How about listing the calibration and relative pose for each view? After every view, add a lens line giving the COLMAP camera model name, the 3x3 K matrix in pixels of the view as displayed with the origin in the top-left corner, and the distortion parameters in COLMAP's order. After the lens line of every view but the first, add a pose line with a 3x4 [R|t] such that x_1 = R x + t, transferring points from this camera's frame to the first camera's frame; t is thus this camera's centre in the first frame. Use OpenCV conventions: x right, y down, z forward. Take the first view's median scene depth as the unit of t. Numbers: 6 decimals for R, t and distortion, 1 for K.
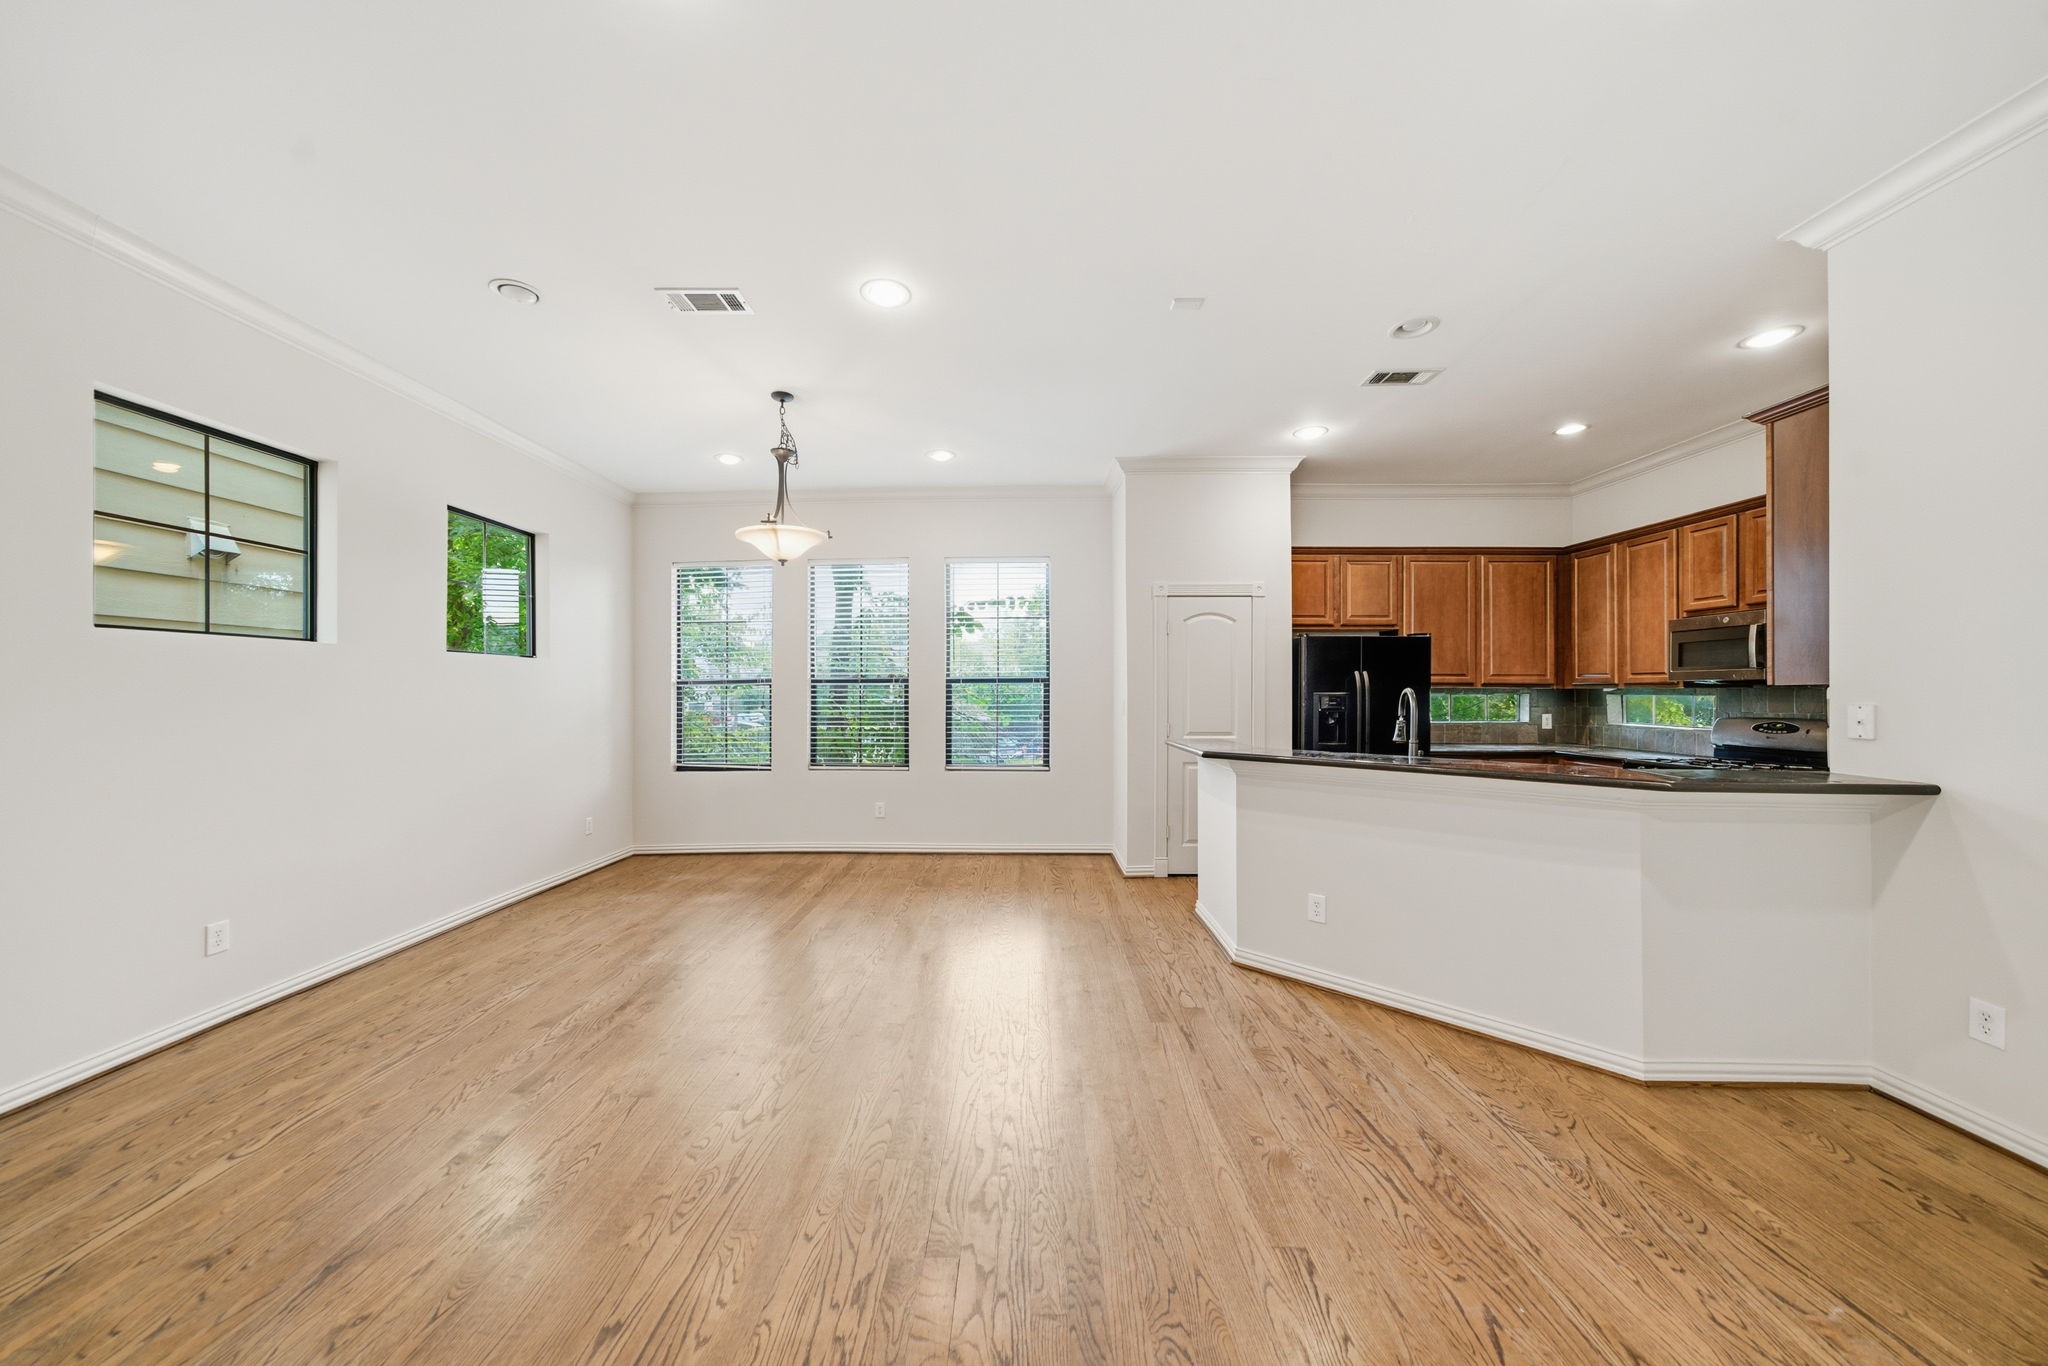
lens RADIAL K [[711.8, 0, 1008.7], [0, 711.8, 687.1], [0, 0, 1]] dist [-0.003019, 0.001046]
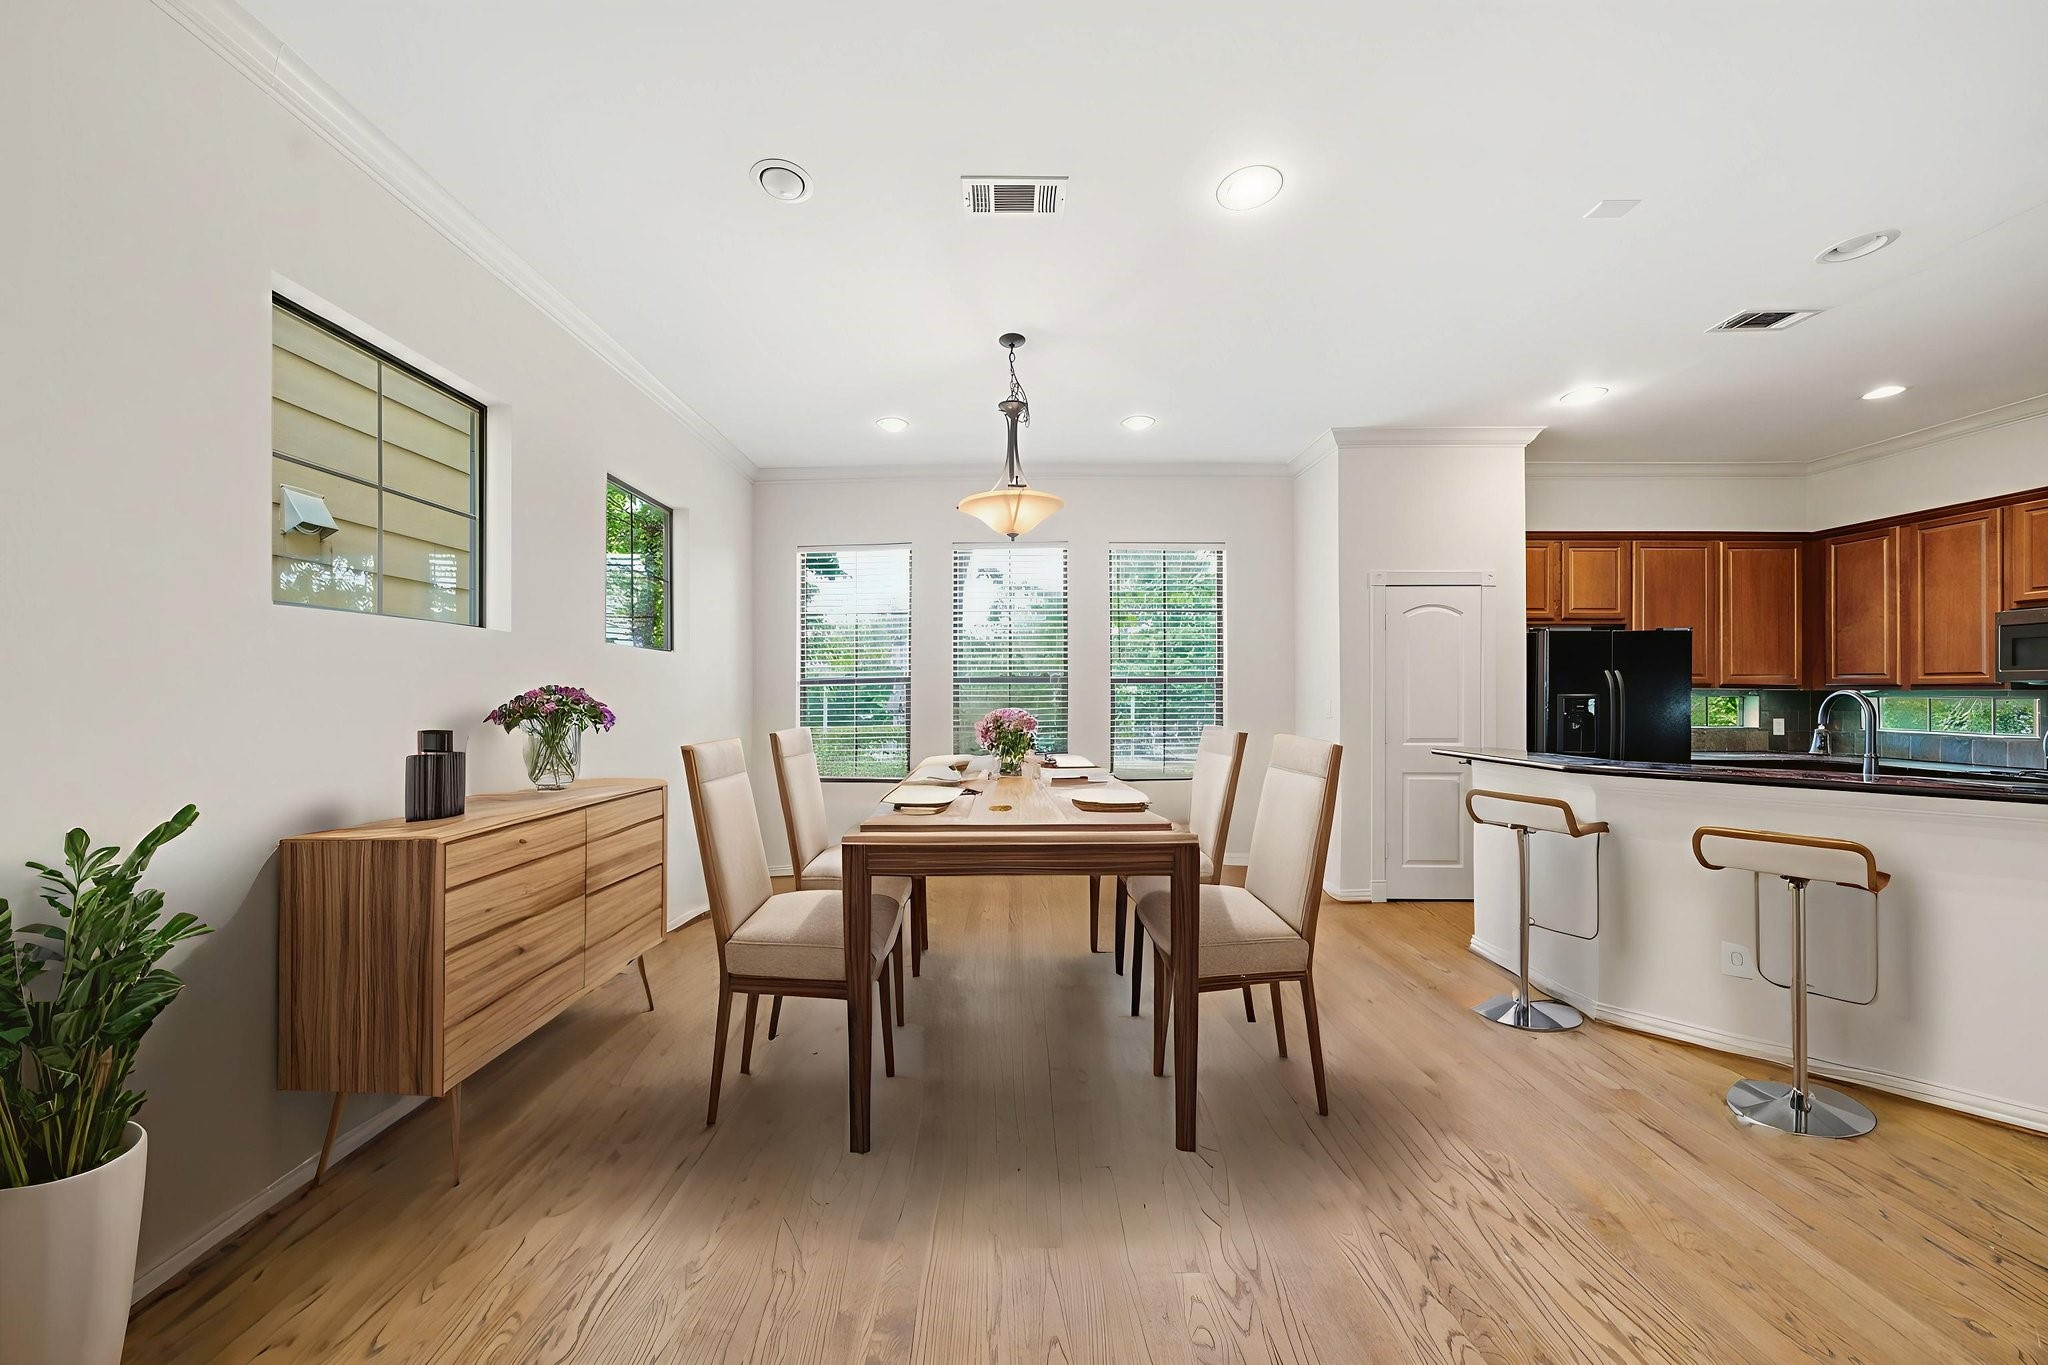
lens RADIAL K [[711.8, 0, 1005.9], [0, 711.8, 689.2], [0, 0, 1]] dist [-0.003019, 0.001046]
pose [[0.999965, 0.002332, 0.007979, -0.289168], [-0.002351, 0.999995, 0.002285, 0.000967], [-0.007974, -0.002303, 0.999966, 0.138760]]
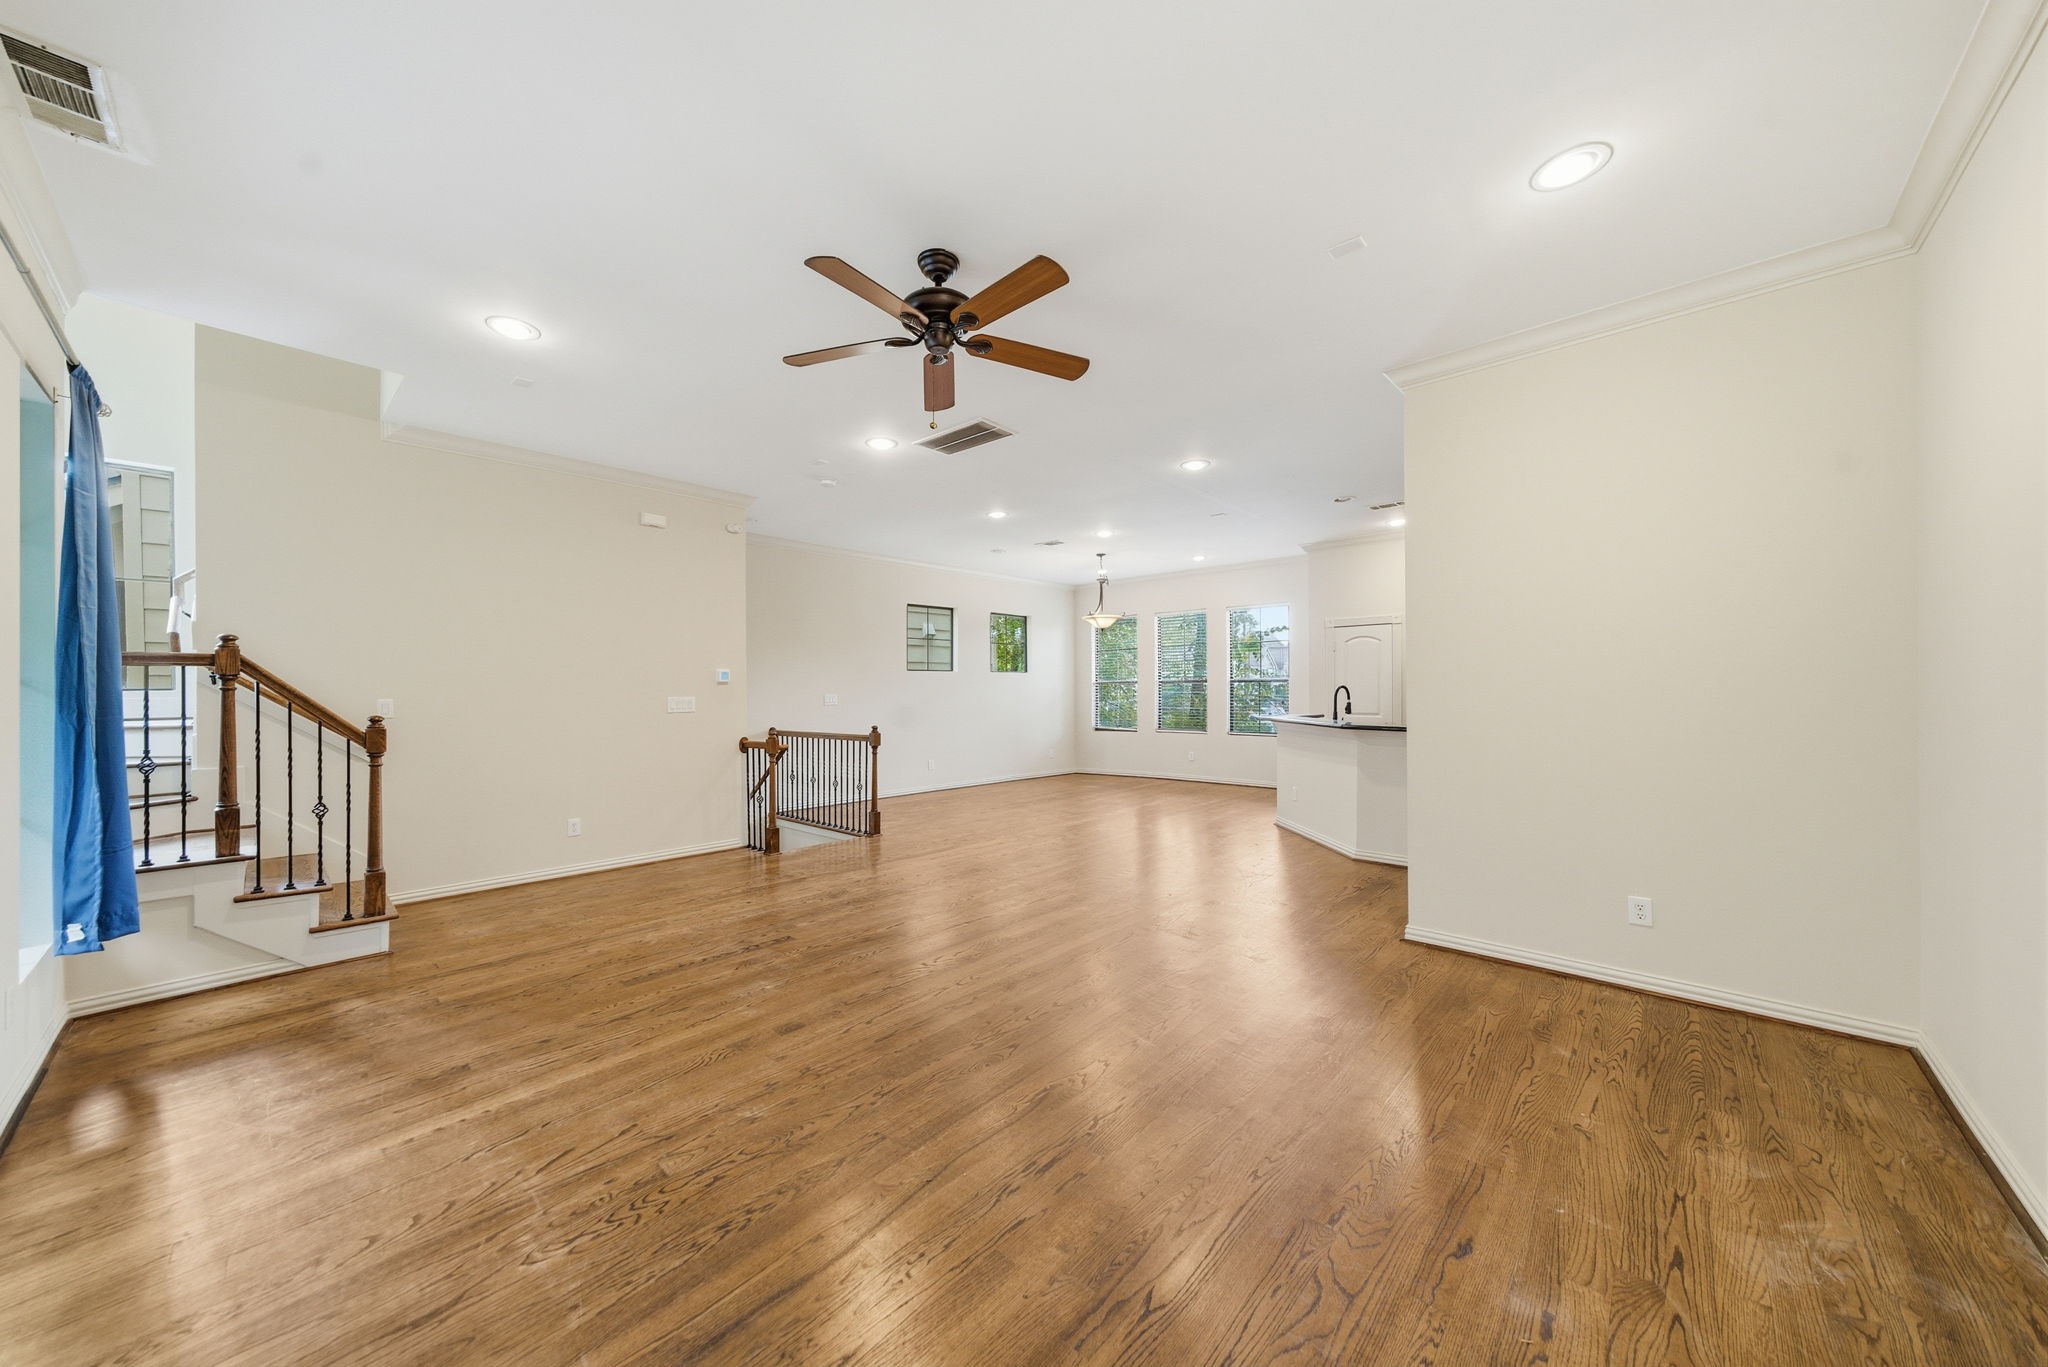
lens RADIAL K [[720.6, 0, 1001.5], [0, 720.6, 683.5], [0, 0, 1]] dist [-0.014851, 0.001562]
pose [[0.736026, -0.008438, -0.676900, 0.844903], [0.006962, 0.999964, -0.004896, 0.000439], [0.676917, -0.001109, 0.736059, -0.751355]]
